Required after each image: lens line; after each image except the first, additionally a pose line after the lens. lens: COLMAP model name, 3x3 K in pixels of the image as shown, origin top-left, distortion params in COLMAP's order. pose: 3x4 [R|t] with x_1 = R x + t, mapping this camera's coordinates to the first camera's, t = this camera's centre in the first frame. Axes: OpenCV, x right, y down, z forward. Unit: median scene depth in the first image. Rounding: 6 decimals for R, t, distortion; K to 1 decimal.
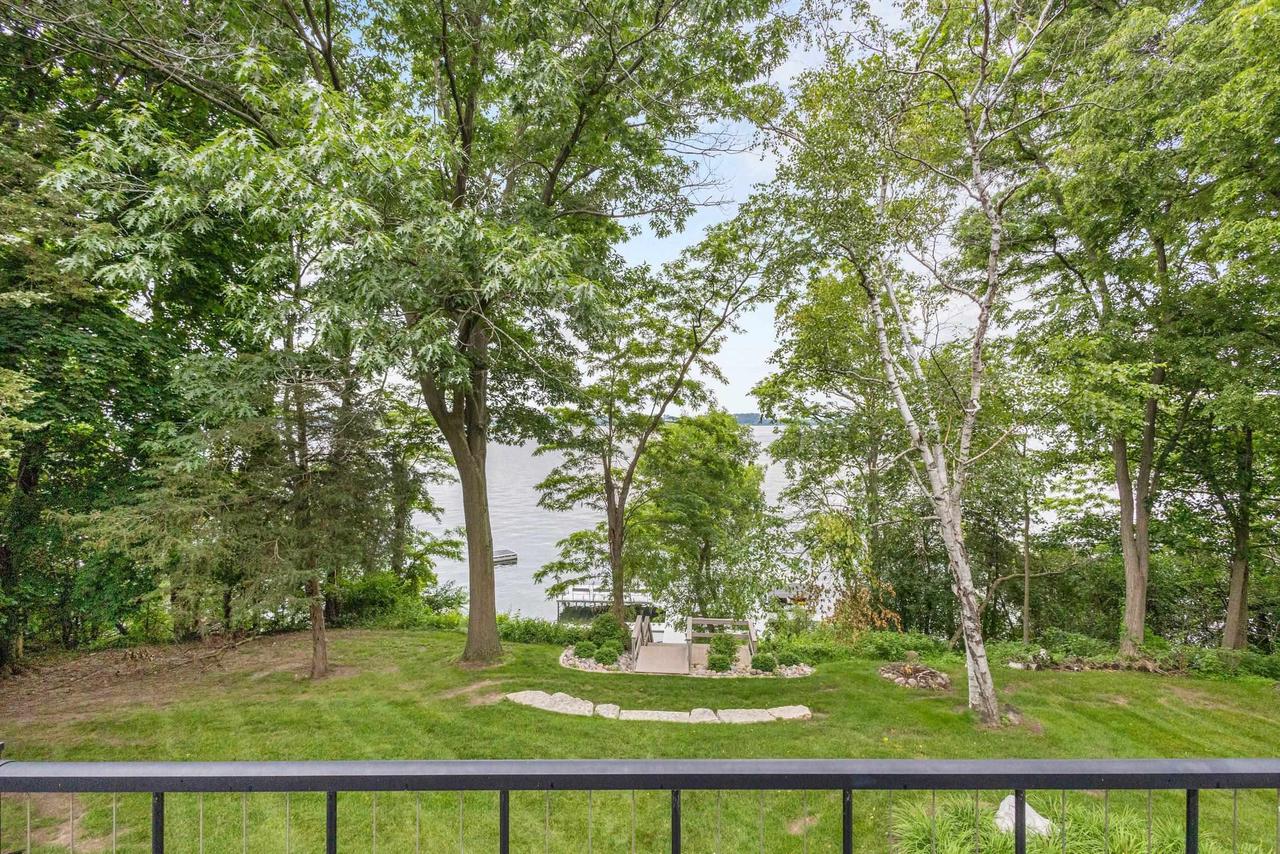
lens RADIAL K [[597.2, 0, 645.1], [0, 597.2, 426.3], [0, 0, 1]] dist [0.009280, -0.003524]
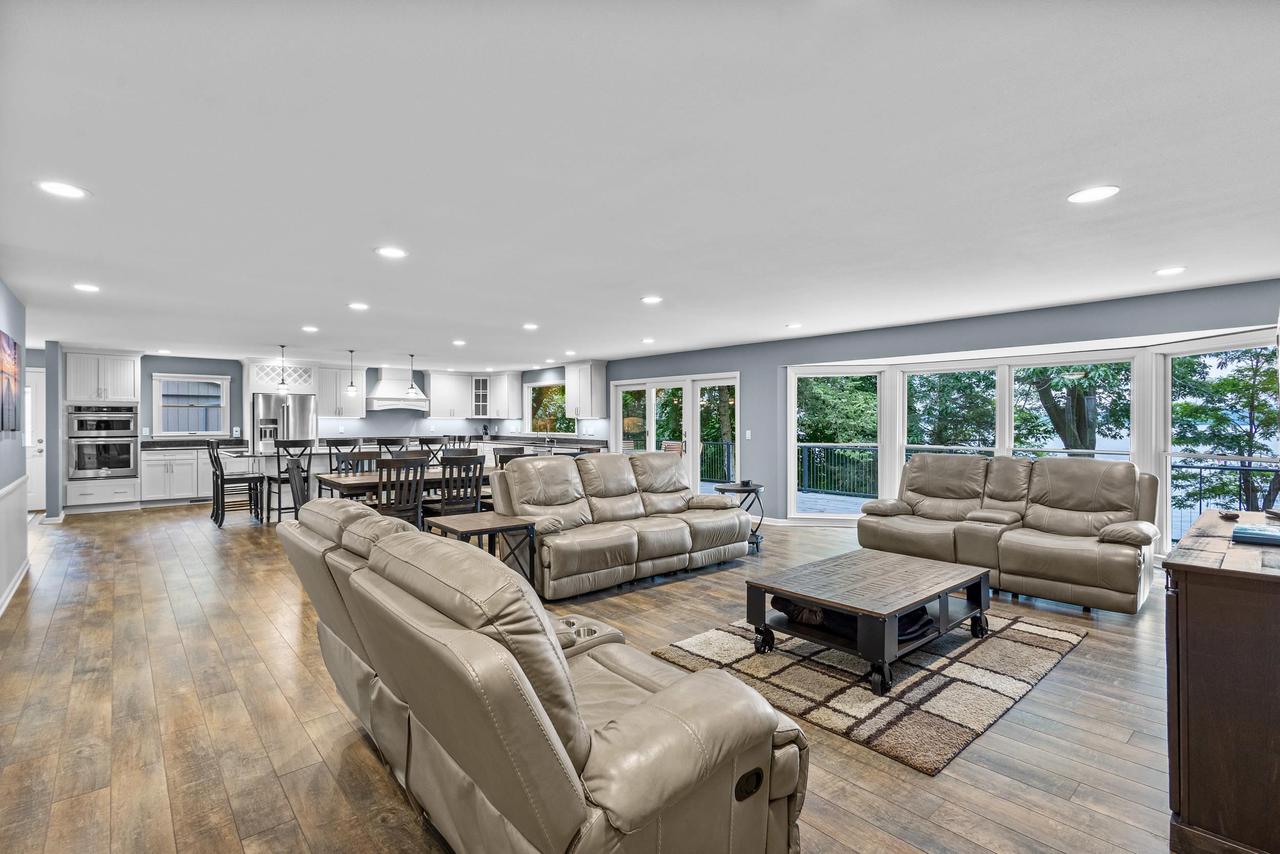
lens RADIAL K [[597.2, 0, 631.3], [0, 597.2, 421.8], [0, 0, 1]] dist [0.009280, -0.003524]
pose [[0.650821, 0.005522, -0.759211, 0.022480], [-0.005938, 0.999980, 0.002183, 0.003876], [0.759208, 0.003087, 0.650841, -0.325234]]
